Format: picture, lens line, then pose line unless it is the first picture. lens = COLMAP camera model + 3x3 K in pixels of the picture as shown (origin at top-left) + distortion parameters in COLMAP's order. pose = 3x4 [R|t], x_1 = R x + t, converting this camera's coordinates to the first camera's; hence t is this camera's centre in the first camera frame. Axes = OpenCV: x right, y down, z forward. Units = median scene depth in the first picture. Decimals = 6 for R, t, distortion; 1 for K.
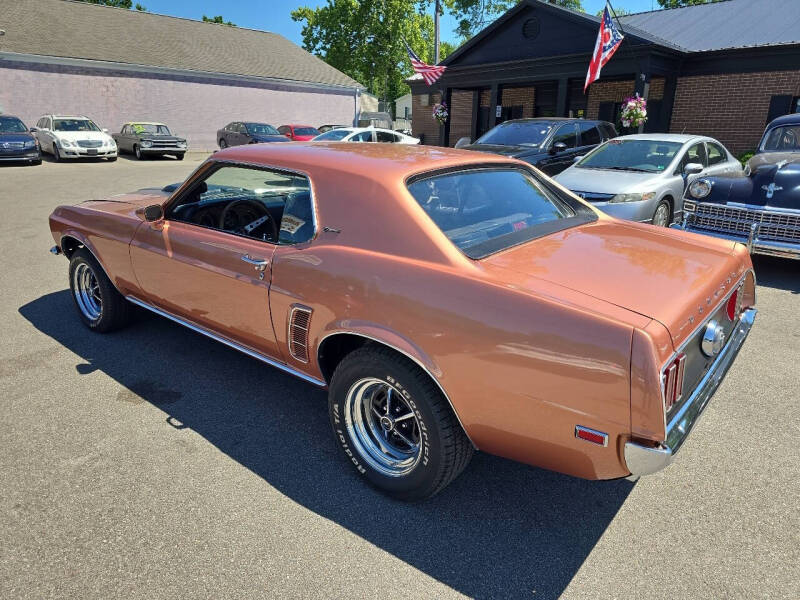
lens RADIAL K [[542.4, 0, 398.7], [0, 542.4, 299.0], [0, 0, 1]] dist [0.045130, -0.041364]
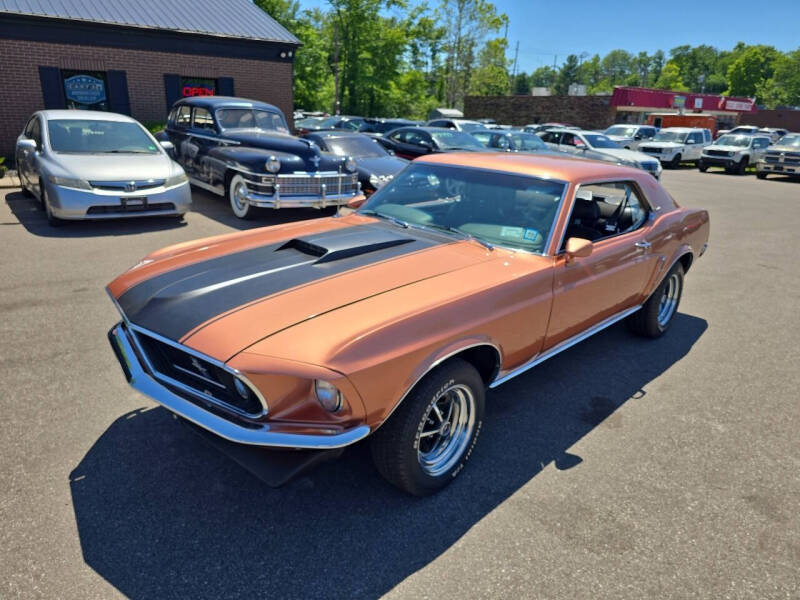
lens RADIAL K [[542.4, 0, 397.4], [0, 542.4, 299.1], [0, 0, 1]] dist [0.045130, -0.041364]
pose [[0.066926, -0.333950, 0.940212, -0.331122], [0.259148, 0.915803, 0.306834, -0.105581], [-0.963516, 0.223119, 0.147834, 0.280240]]
